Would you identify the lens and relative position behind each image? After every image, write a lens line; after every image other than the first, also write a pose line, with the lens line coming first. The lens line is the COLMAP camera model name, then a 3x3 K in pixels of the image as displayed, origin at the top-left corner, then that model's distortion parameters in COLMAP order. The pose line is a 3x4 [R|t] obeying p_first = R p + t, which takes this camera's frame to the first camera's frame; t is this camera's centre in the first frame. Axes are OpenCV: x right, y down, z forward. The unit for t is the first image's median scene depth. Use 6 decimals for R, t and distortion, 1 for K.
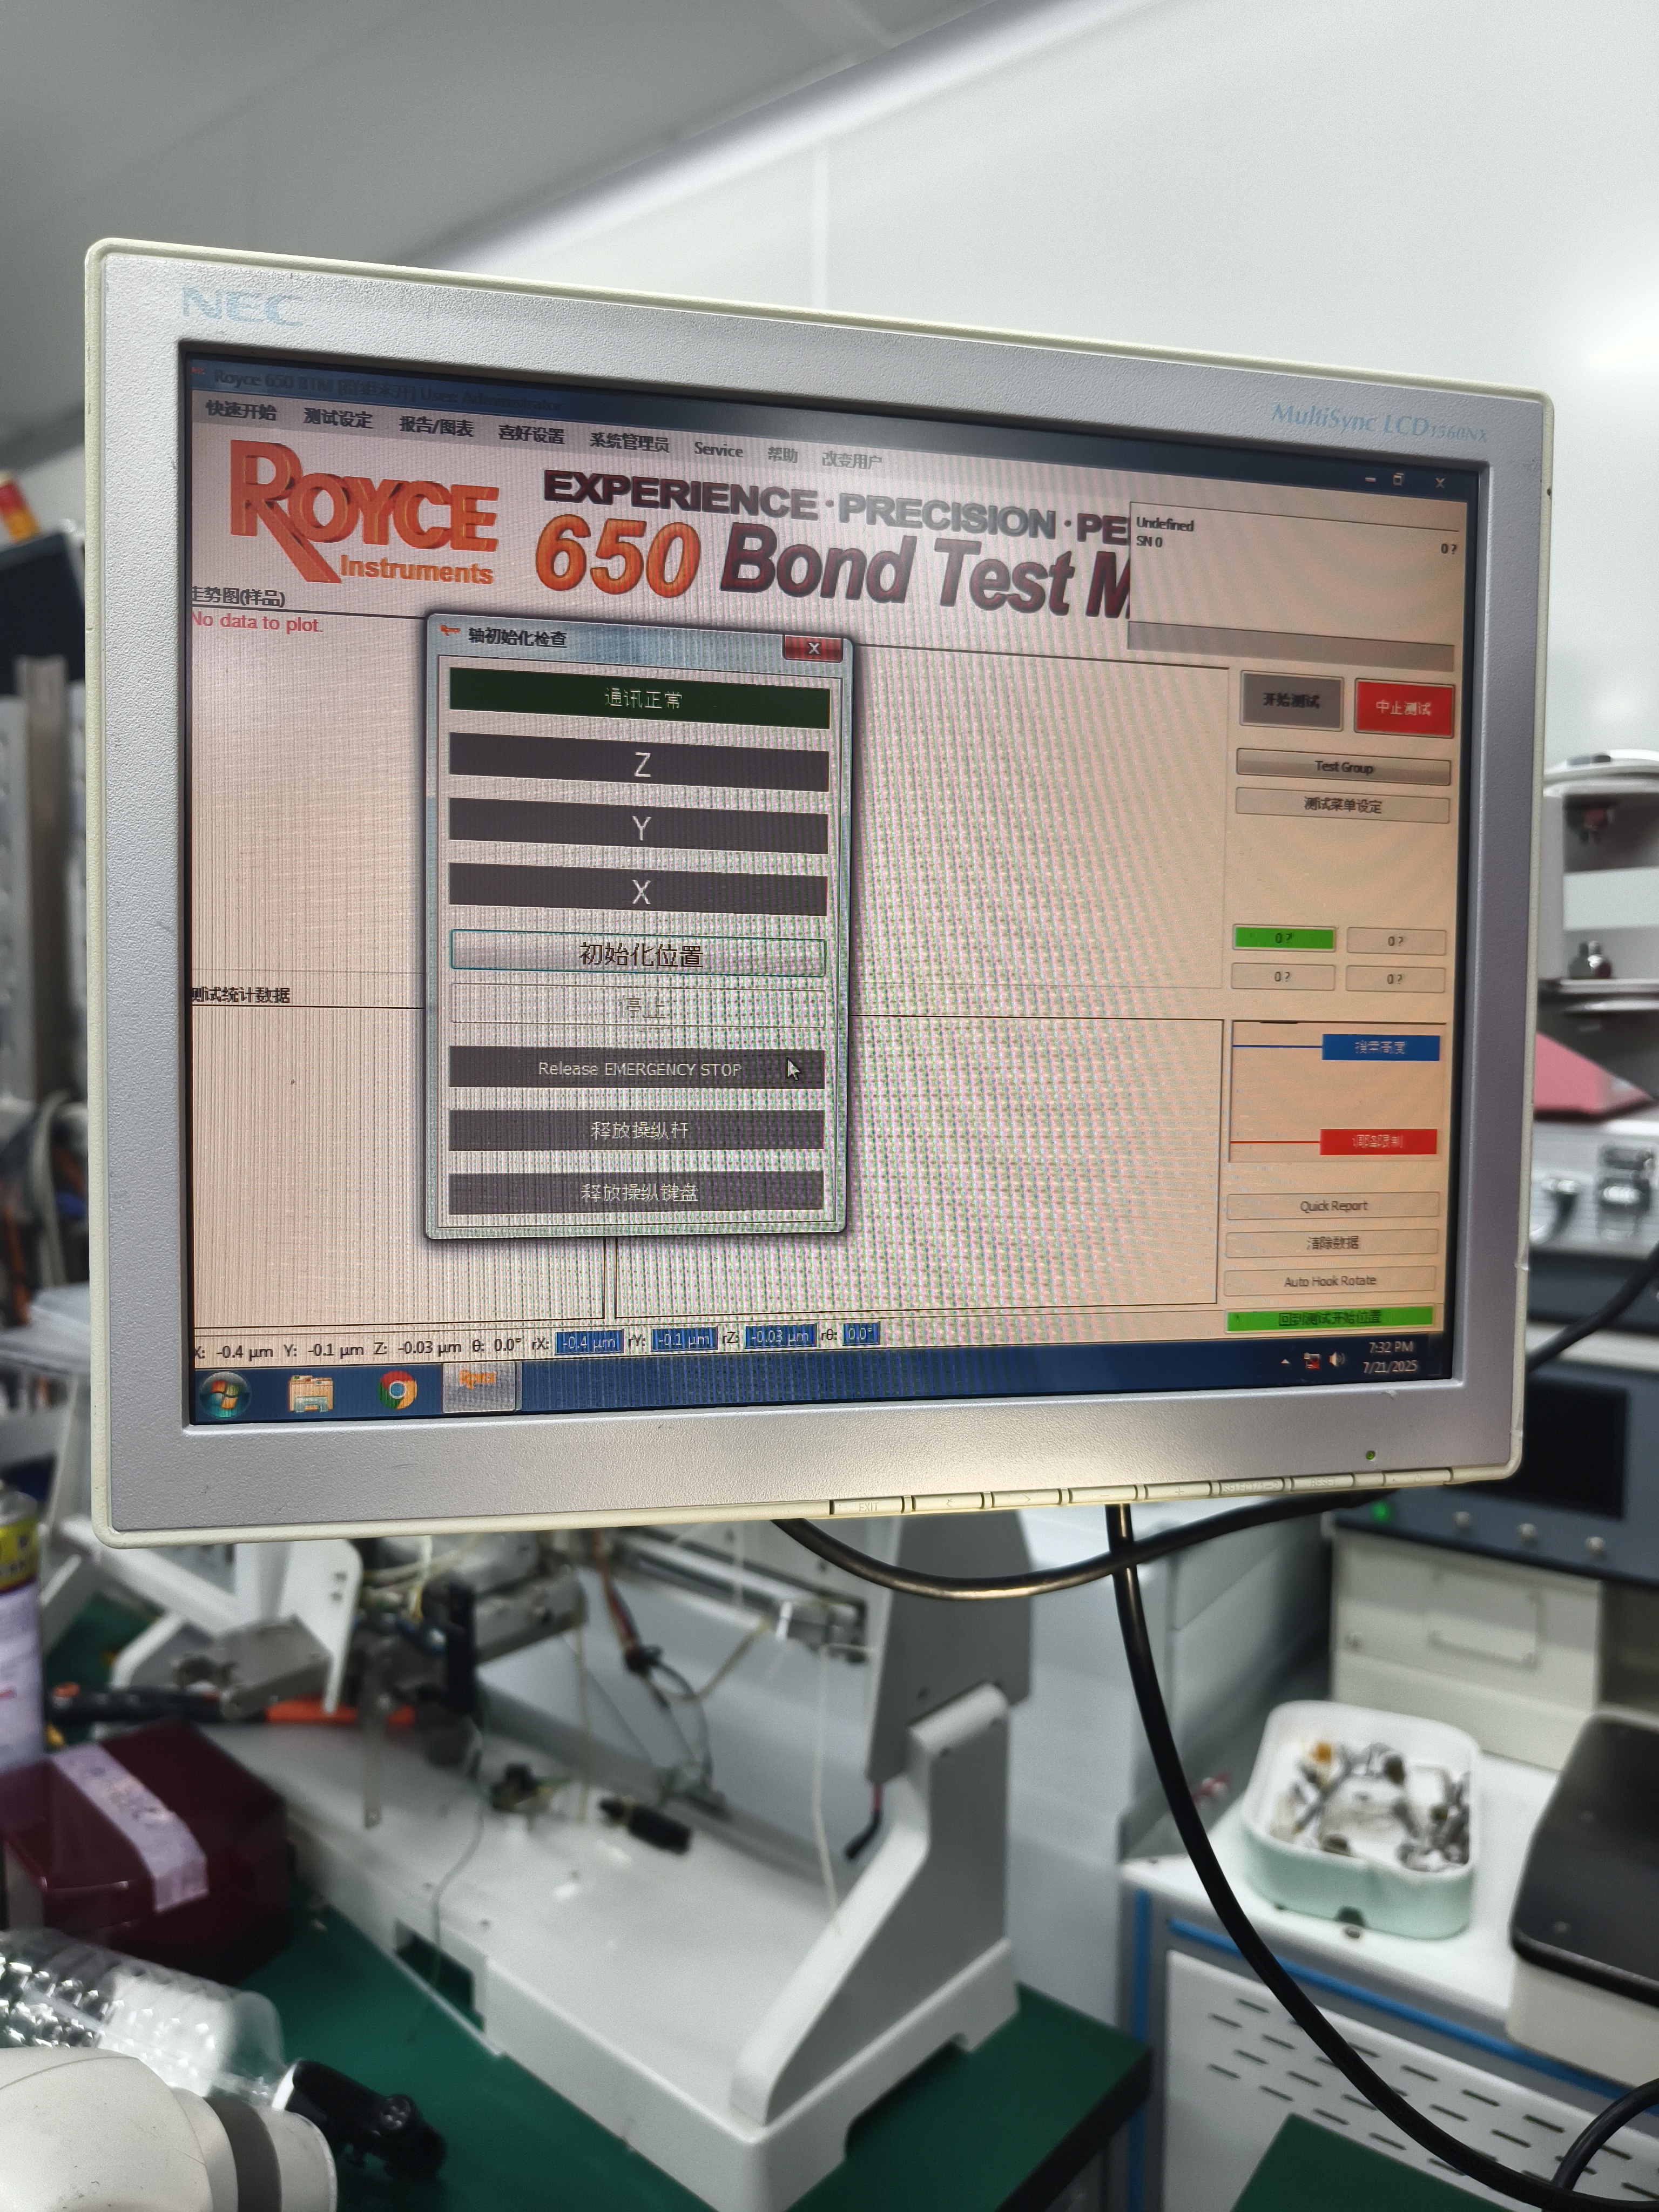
lens RADIAL K [[1602.1, 0, 818.2], [0, 1602.1, 1109.1], [0, 0, 1]] dist [-0.000628, -0.001761]
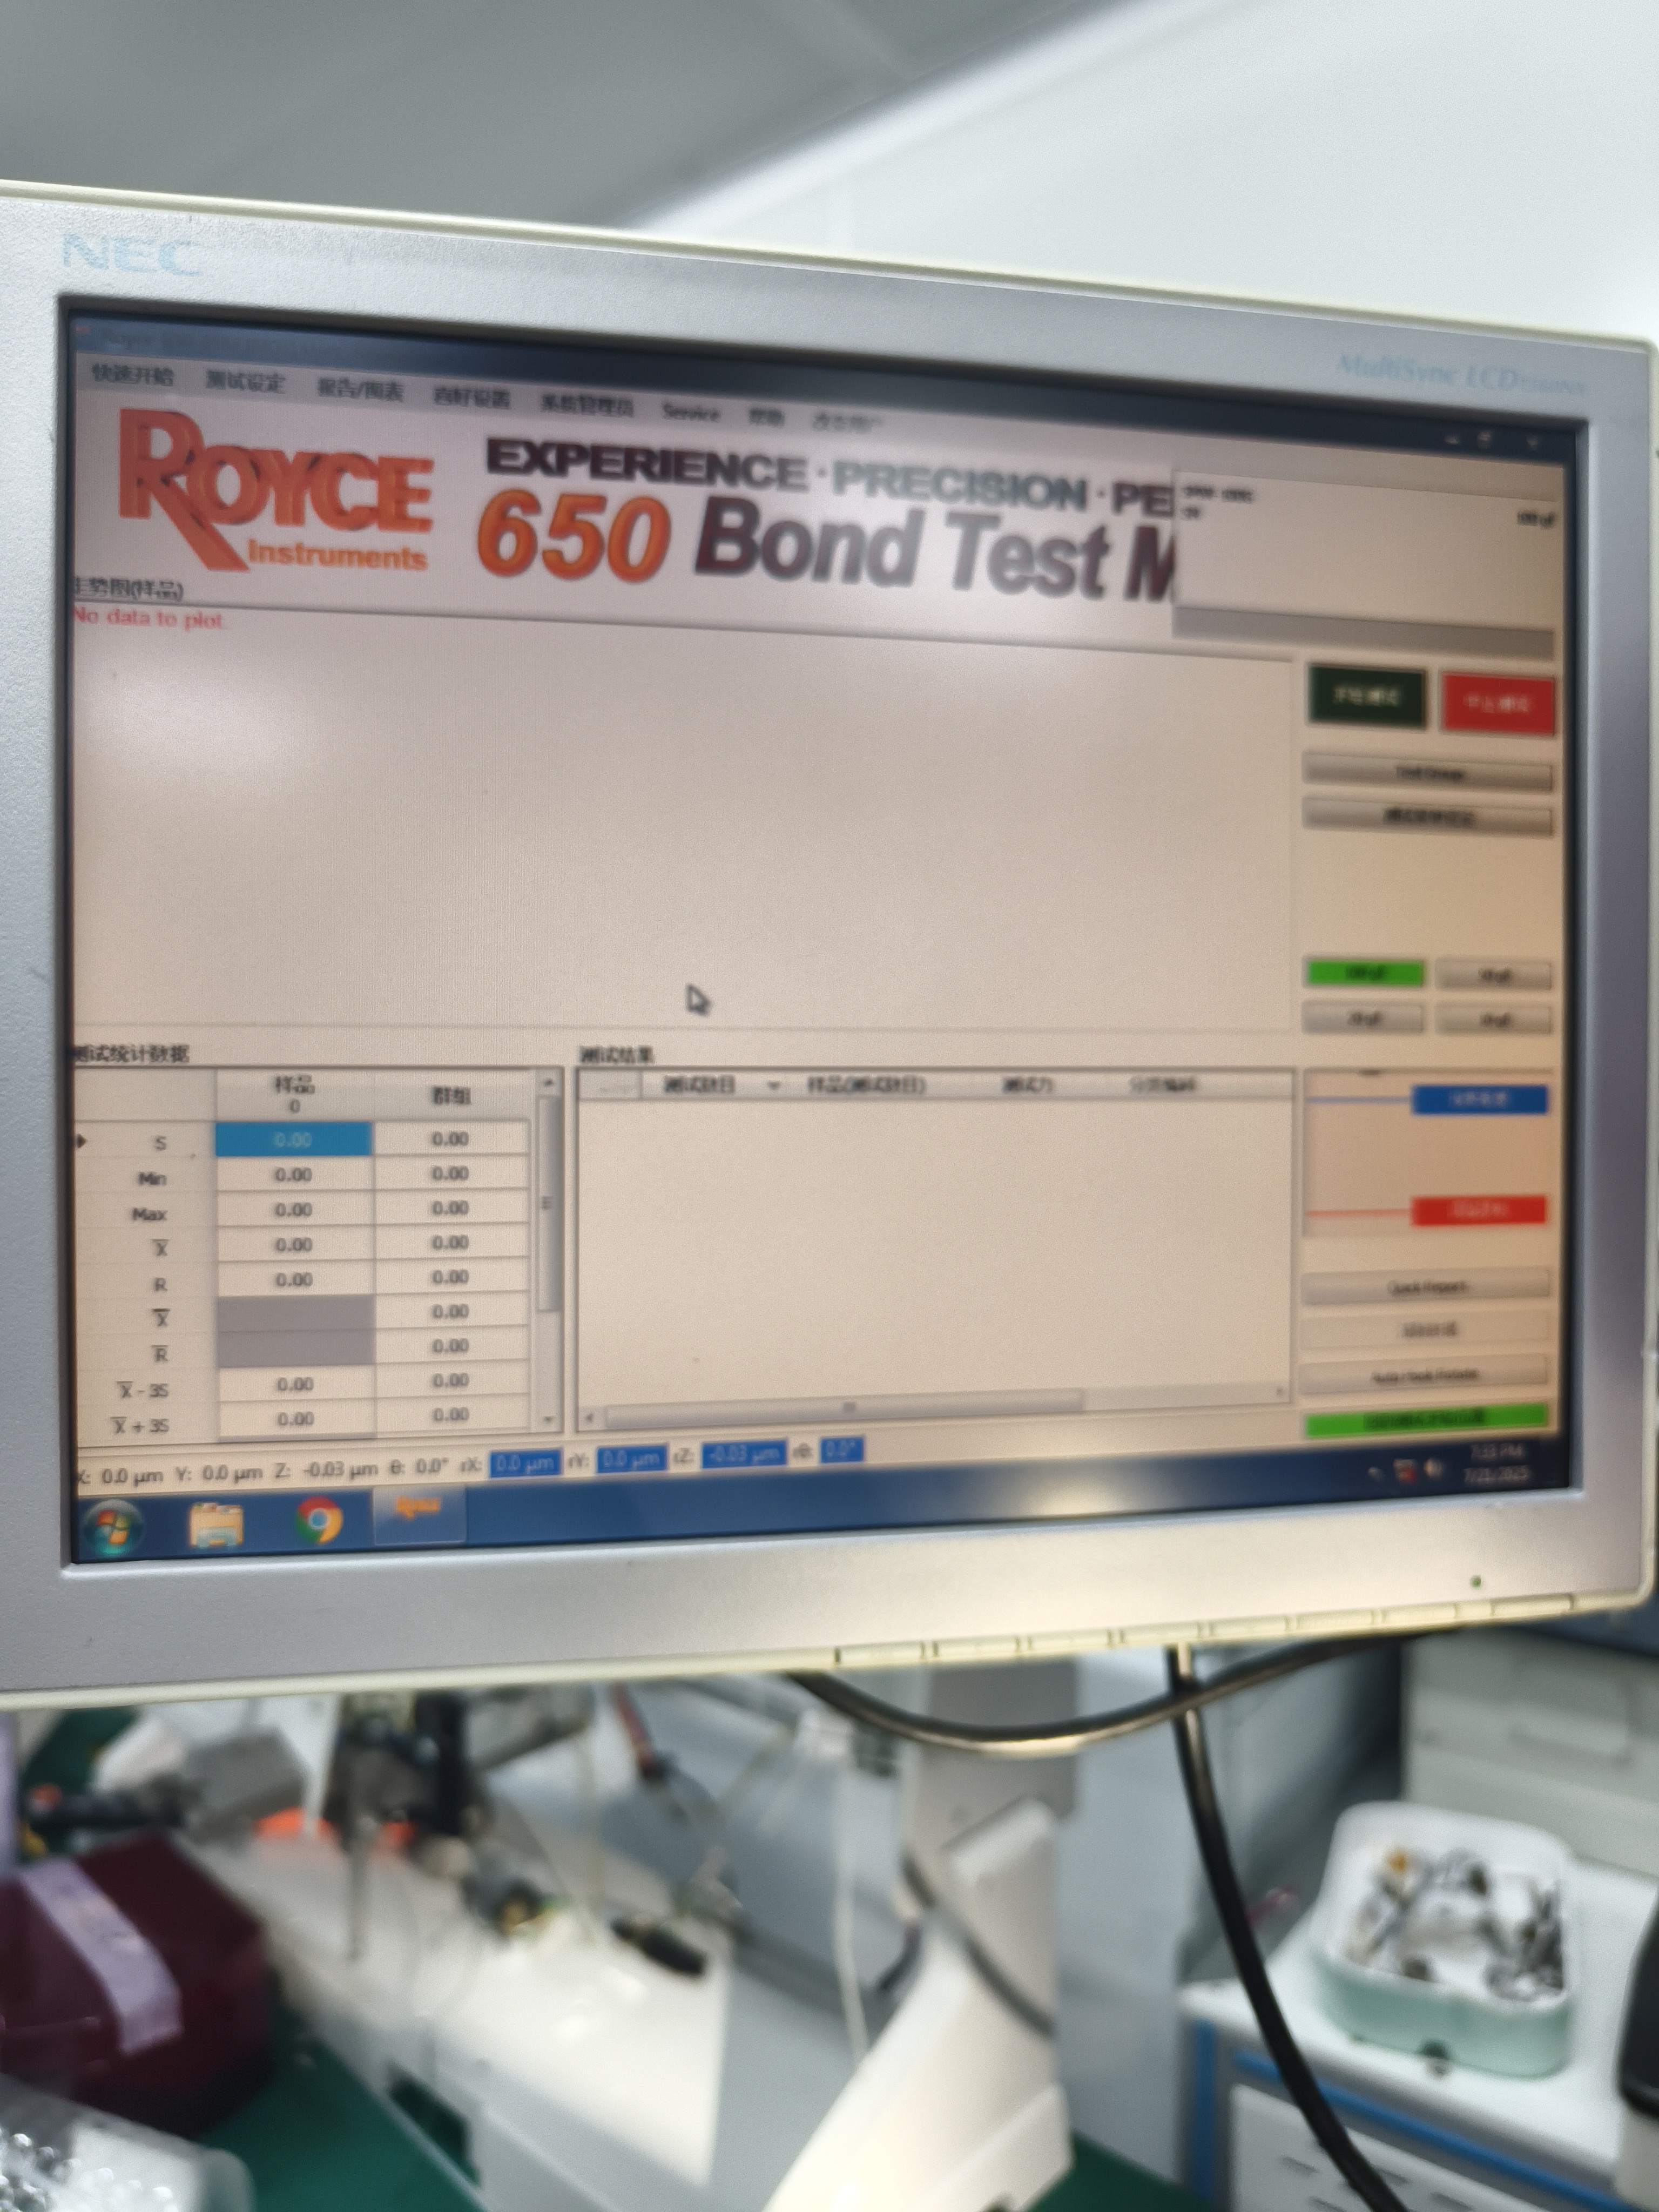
lens RADIAL K [[1621.7, 0, 829.5], [0, 1621.7, 1106.0], [0, 0, 1]] dist [-0.049557, 0.035724]
pose [[0.999789, -0.010422, -0.017714, 0.022327], [0.009863, 0.999460, -0.031350, -0.012514], [0.018032, 0.031169, 0.999351, 0.147798]]
